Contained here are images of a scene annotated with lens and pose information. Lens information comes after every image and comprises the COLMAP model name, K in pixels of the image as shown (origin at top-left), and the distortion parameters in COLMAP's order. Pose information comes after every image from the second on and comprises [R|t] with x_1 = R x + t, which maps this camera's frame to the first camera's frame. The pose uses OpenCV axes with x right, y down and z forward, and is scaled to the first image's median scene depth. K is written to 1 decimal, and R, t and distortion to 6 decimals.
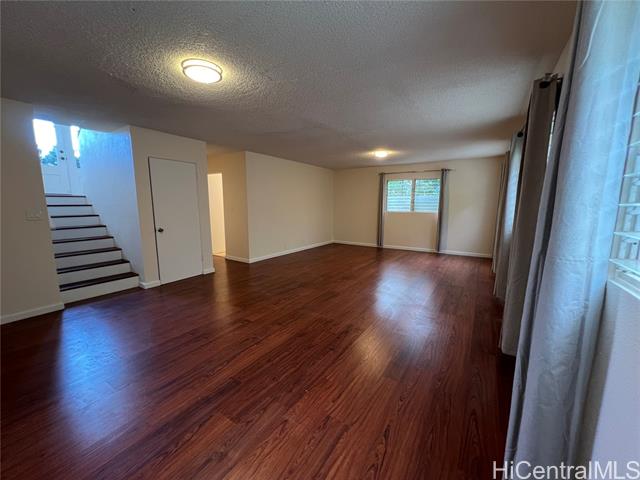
lens RADIAL K [[254.8, 0, 321.0], [0, 254.8, 239.3], [0, 0, 1]] dist [0.001038, 0.000114]
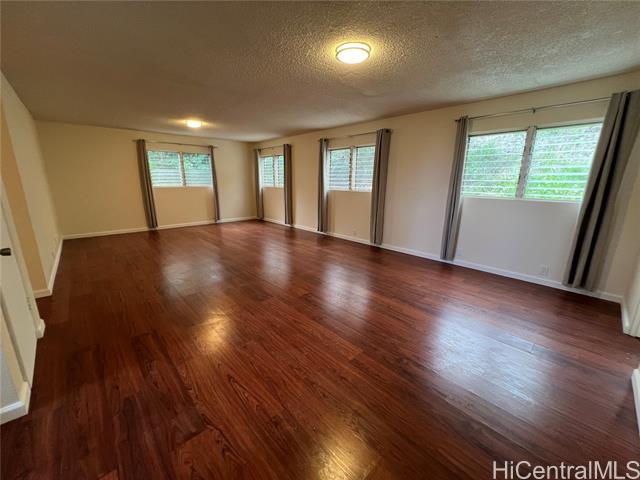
lens RADIAL K [[254.8, 0, 321.0], [0, 254.8, 239.3], [0, 0, 1]] dist [0.001038, 0.000114]
pose [[0.263151, -0.230862, 0.936725, -0.476666], [0.133478, 0.970321, 0.201645, -0.040263], [-0.955476, 0.071969, 0.286156, 0.250129]]
